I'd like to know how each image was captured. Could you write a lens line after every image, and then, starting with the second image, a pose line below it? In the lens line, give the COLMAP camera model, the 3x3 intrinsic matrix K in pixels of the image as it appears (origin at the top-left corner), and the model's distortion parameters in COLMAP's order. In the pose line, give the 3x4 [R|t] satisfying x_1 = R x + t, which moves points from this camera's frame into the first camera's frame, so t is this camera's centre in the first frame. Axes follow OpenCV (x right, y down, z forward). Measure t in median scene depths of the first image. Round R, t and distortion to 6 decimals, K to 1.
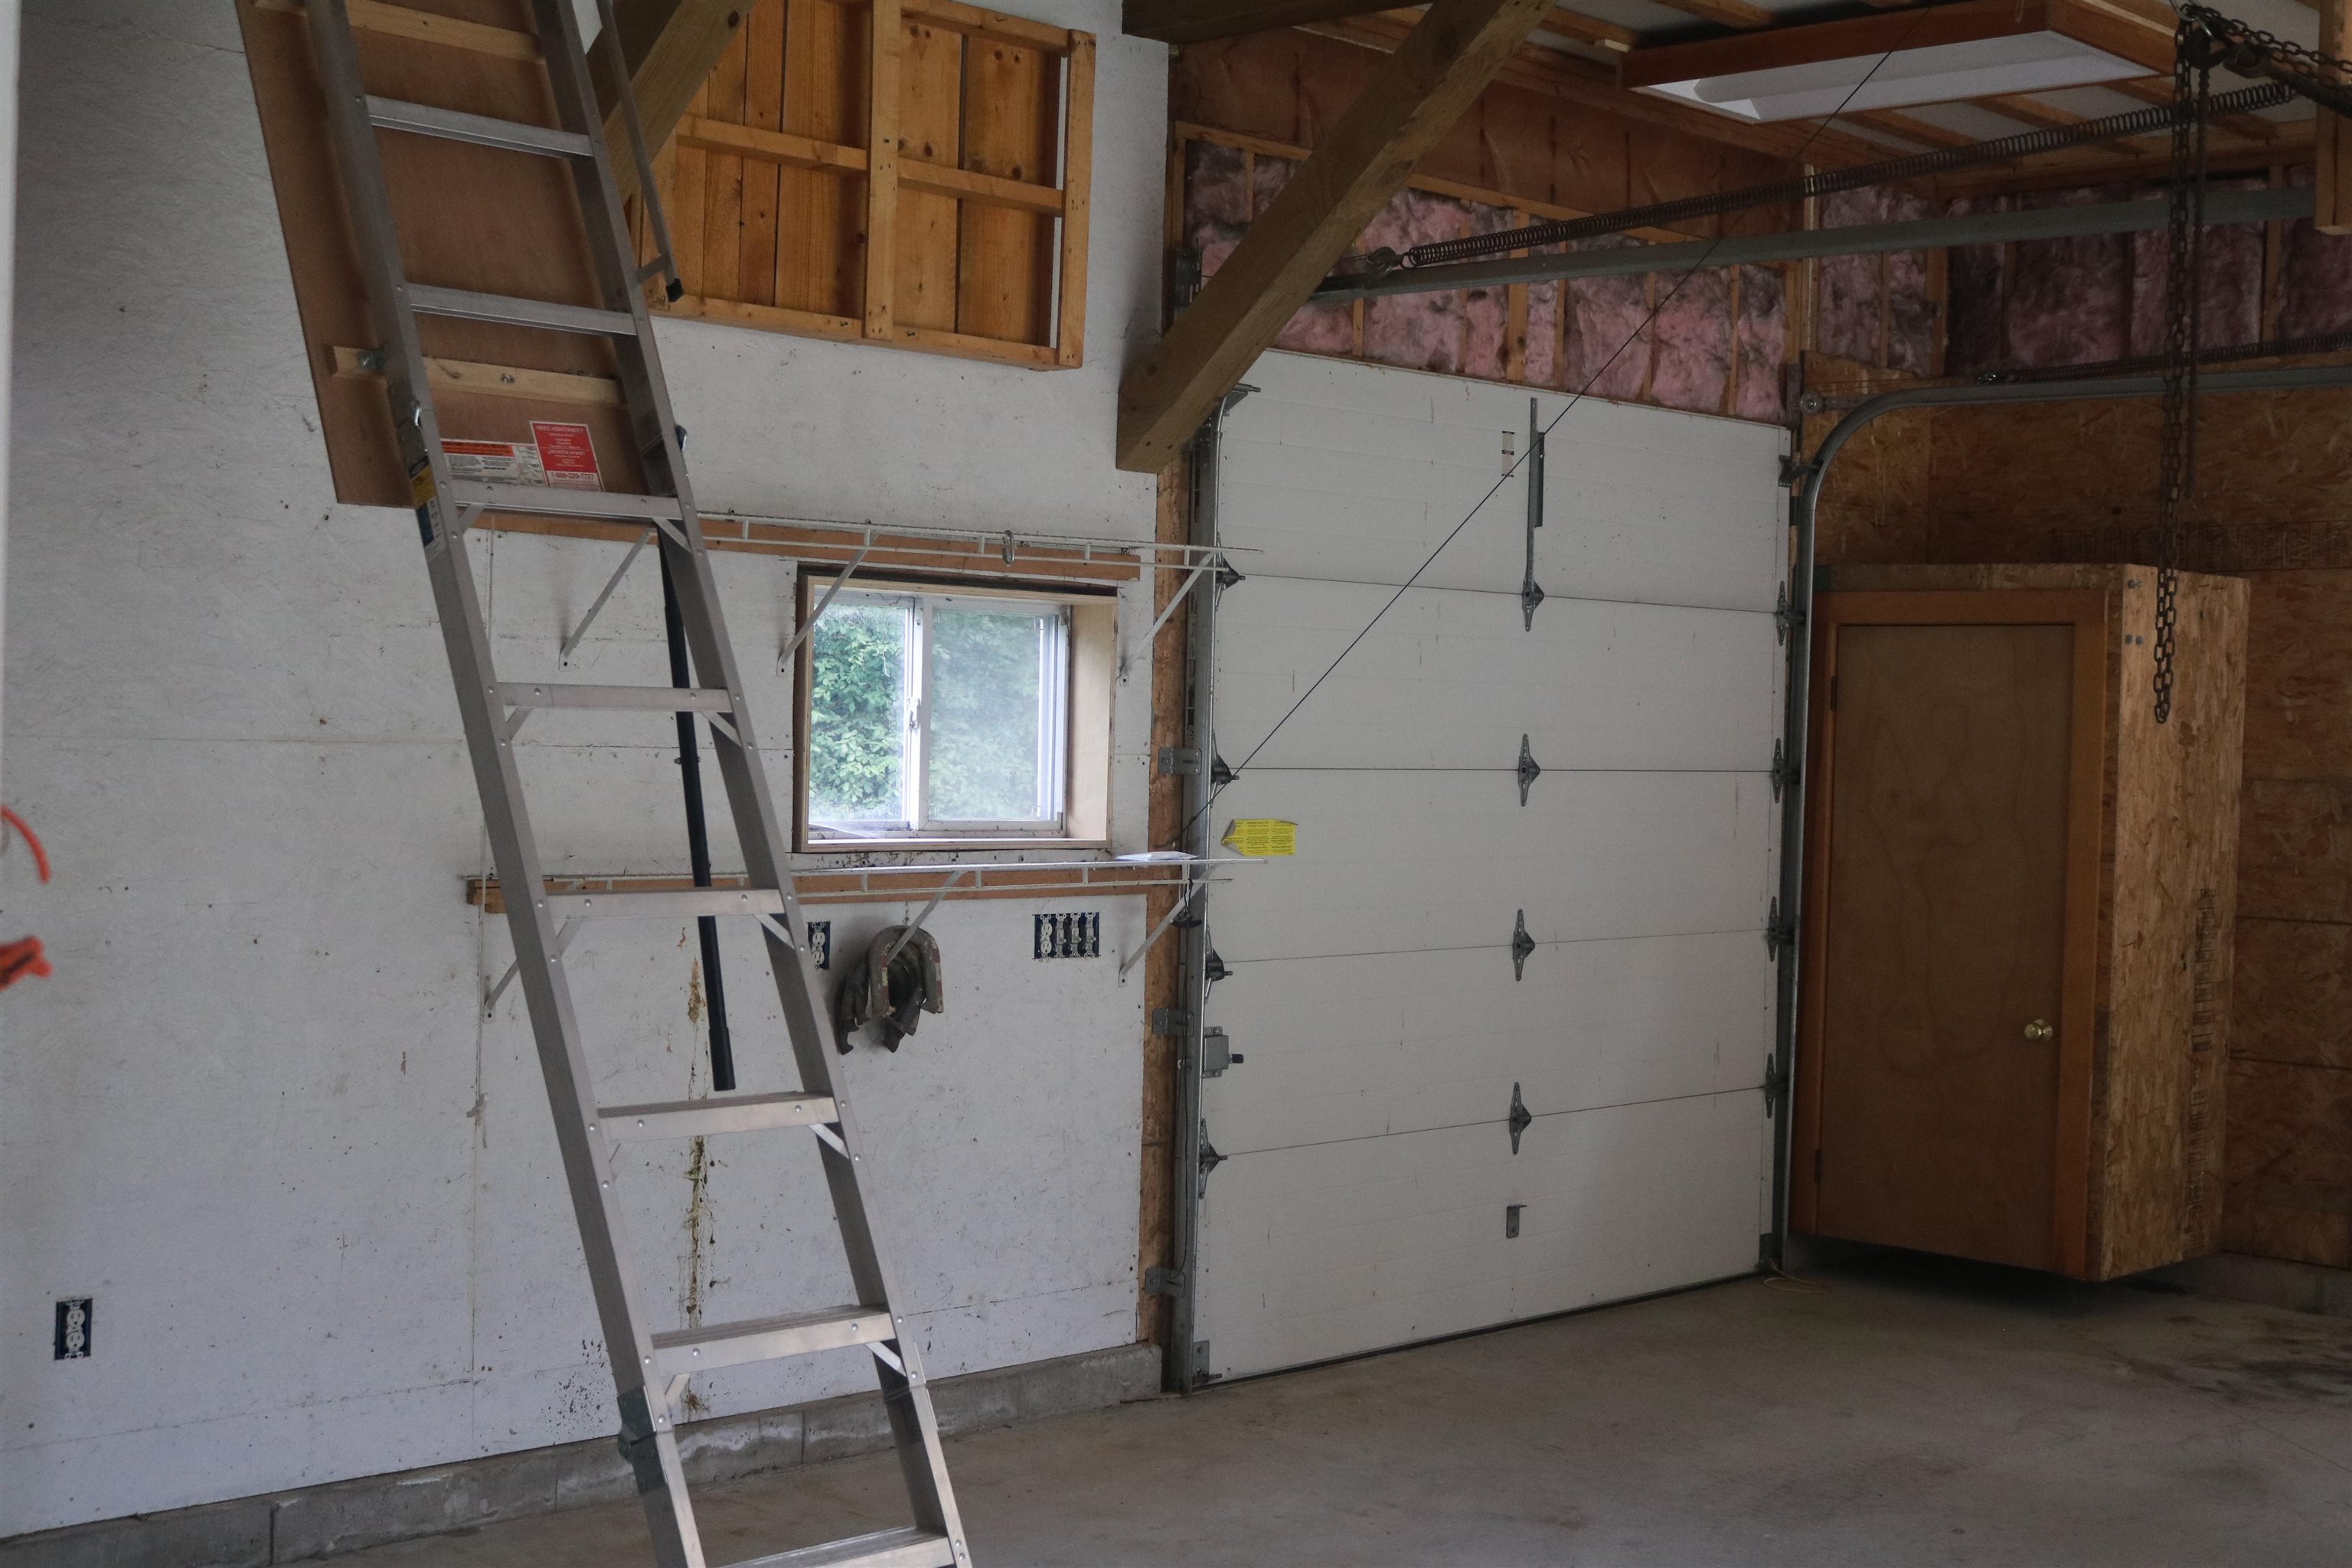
lens RADIAL K [[3065.9, 0, 1176.0], [0, 3065.9, 784.0], [0, 0, 1]] dist [-0.054961, 0.029051]
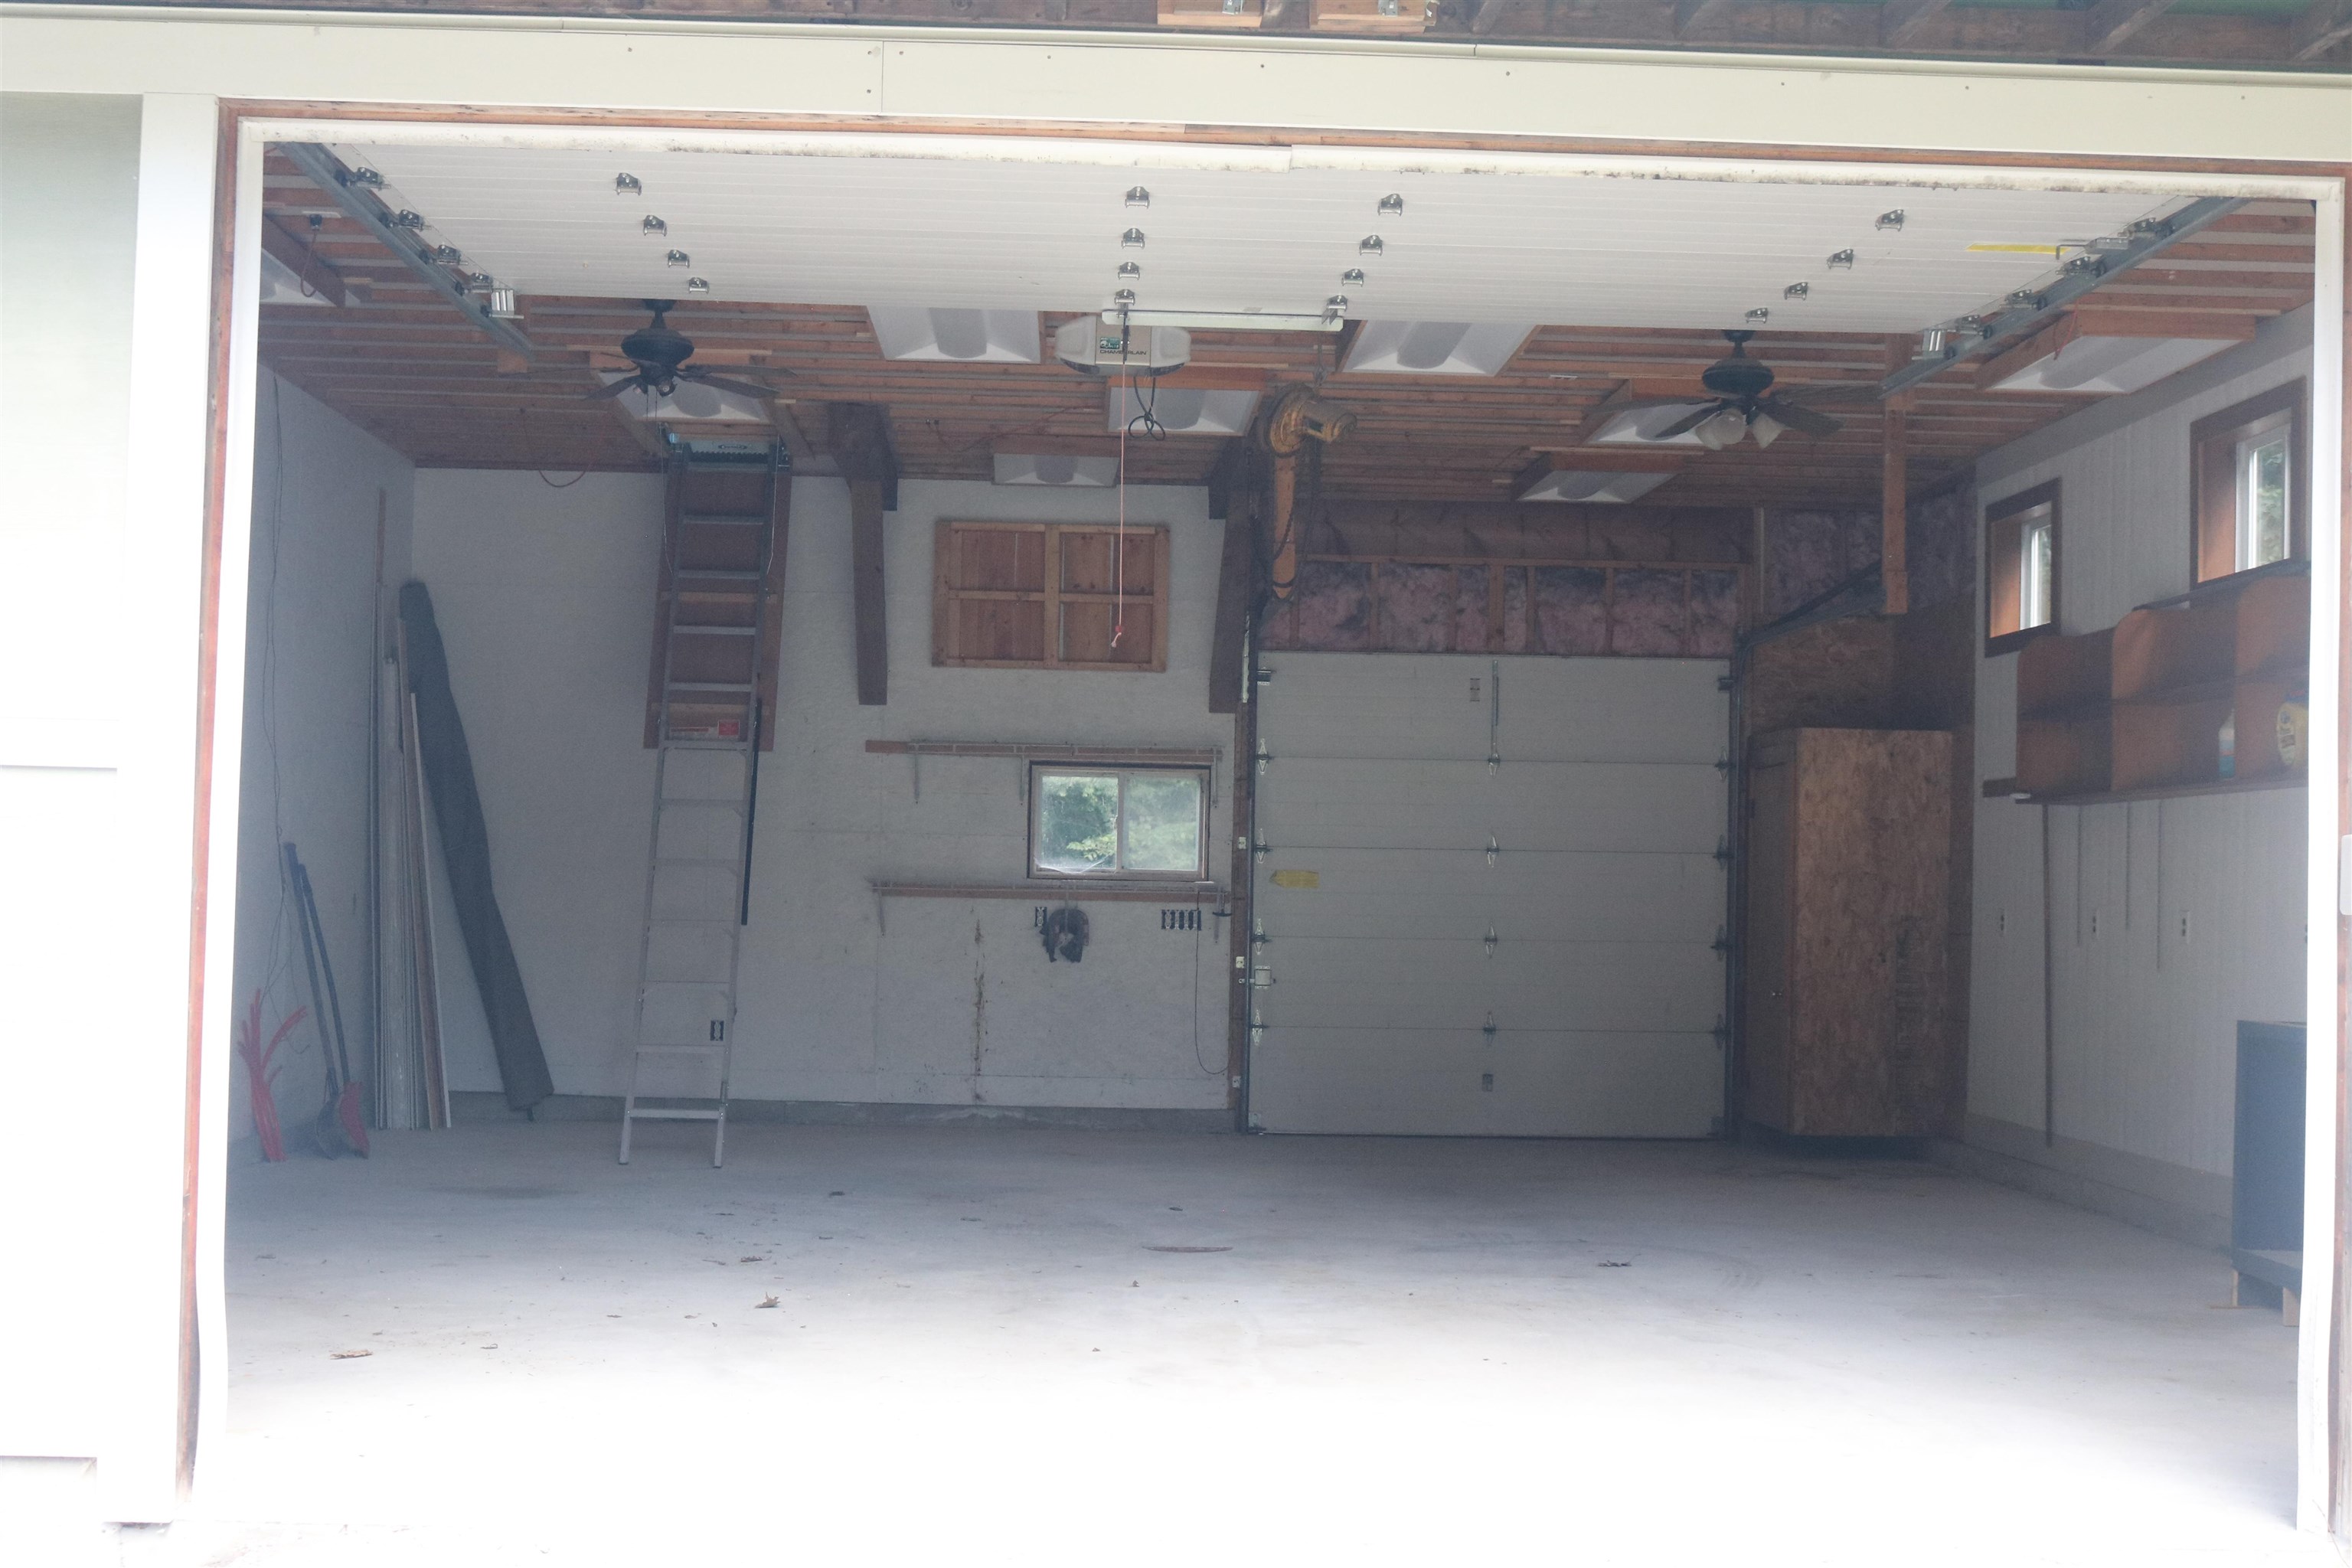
lens RADIAL K [[3065.9, 0, 1176.0], [0, 3065.9, 784.0], [0, 0, 1]] dist [-0.054961, 0.029051]
pose [[0.714692, -0.039934, -0.698299, 1.502150], [-0.014600, 0.997300, -0.071976, 0.109228], [0.699287, 0.061636, 0.712179, -0.600963]]
